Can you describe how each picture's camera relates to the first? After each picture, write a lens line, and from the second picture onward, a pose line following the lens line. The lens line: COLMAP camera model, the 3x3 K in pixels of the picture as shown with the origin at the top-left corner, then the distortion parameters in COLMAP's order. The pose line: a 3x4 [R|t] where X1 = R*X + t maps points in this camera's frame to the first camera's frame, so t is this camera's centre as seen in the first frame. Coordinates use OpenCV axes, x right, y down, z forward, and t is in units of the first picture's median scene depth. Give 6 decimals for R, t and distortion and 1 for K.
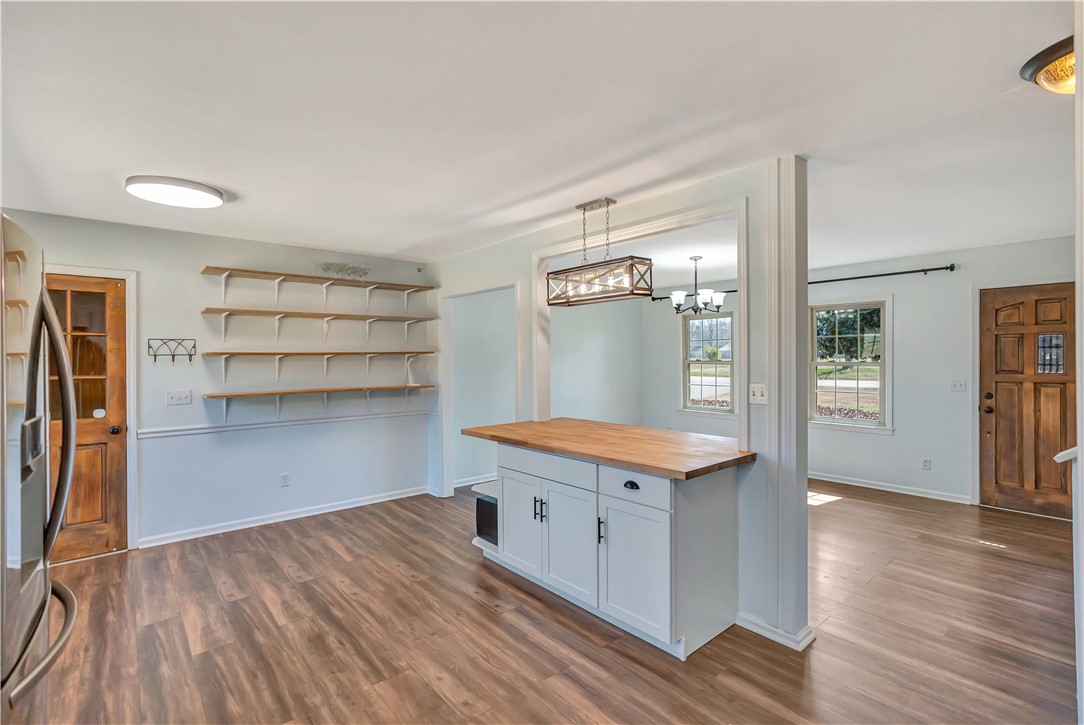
lens RADIAL K [[505.8, 0, 542.3], [0, 505.8, 363.0], [0, 0, 1]] dist [-0.002035, 0.000607]
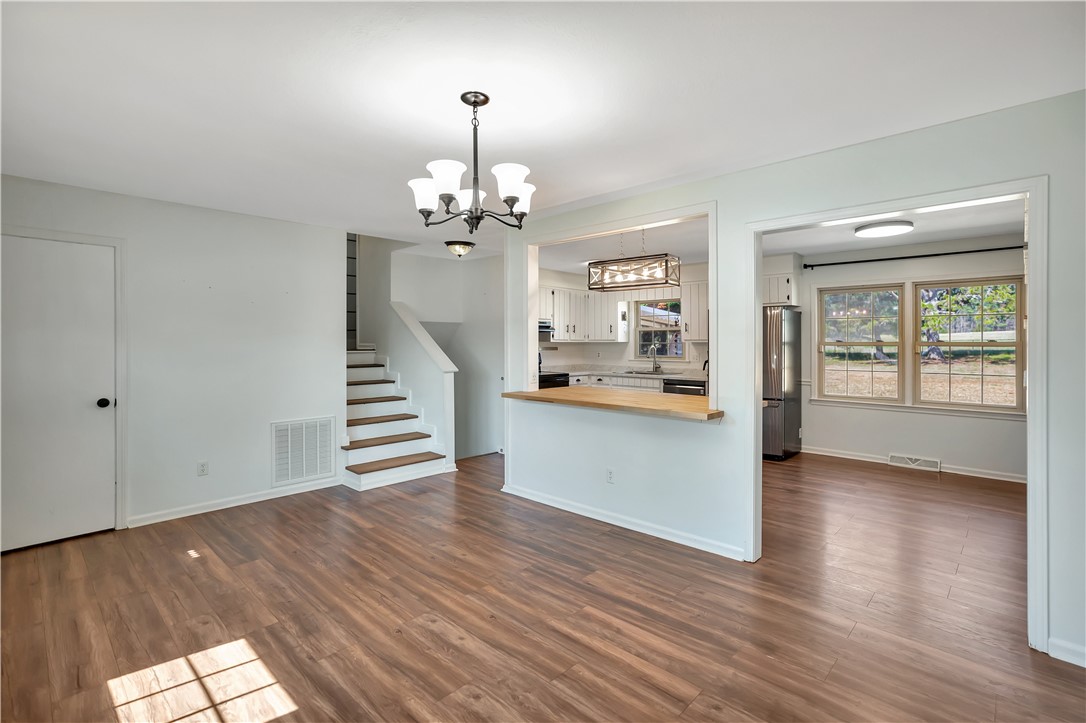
lens RADIAL K [[509.7, 0, 549.2], [0, 509.7, 338.0], [0, 0, 1]] dist [-0.040301, 0.033741]
pose [[-0.994369, 0.006454, -0.105773, 0.395247], [0.006307, 0.999979, 0.001724, -0.003708], [0.105782, 0.001047, -0.994389, 1.985416]]
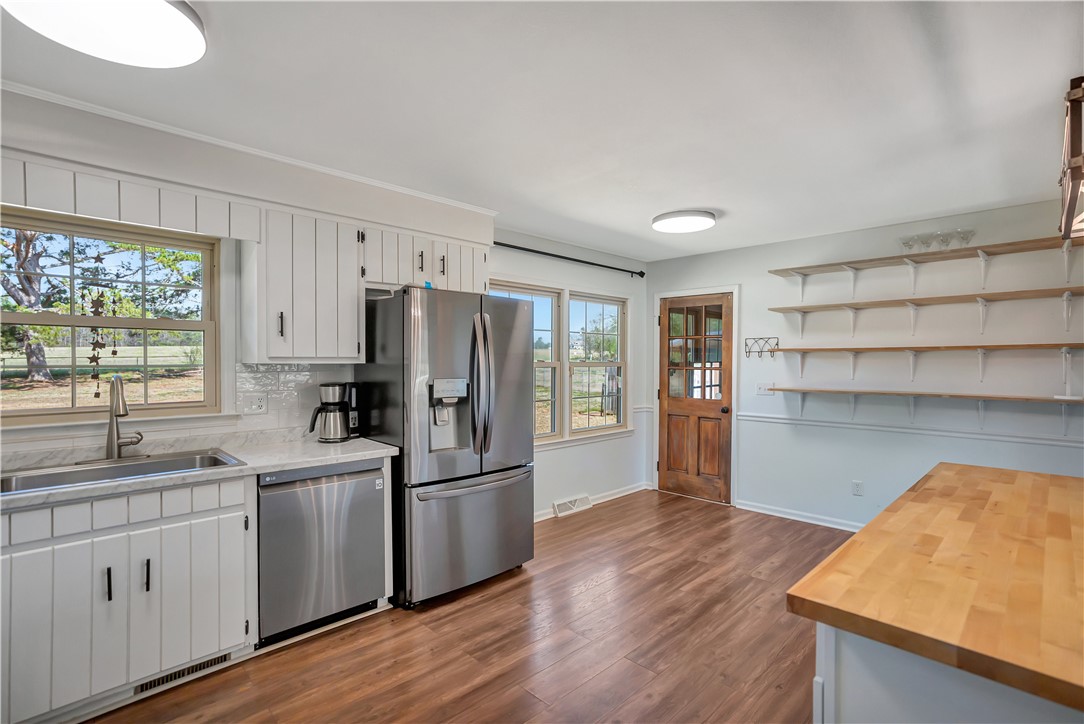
lens RADIAL K [[512.7, 0, 550.3], [0, 512.7, 367.8], [0, 0, 1]] dist [-0.038765, 0.032566]
pose [[0.079878, 0.020918, -0.996585, 0.431075], [-0.012666, 0.999720, 0.019969, 0.004177], [0.996724, 0.011027, 0.080121, 0.456654]]
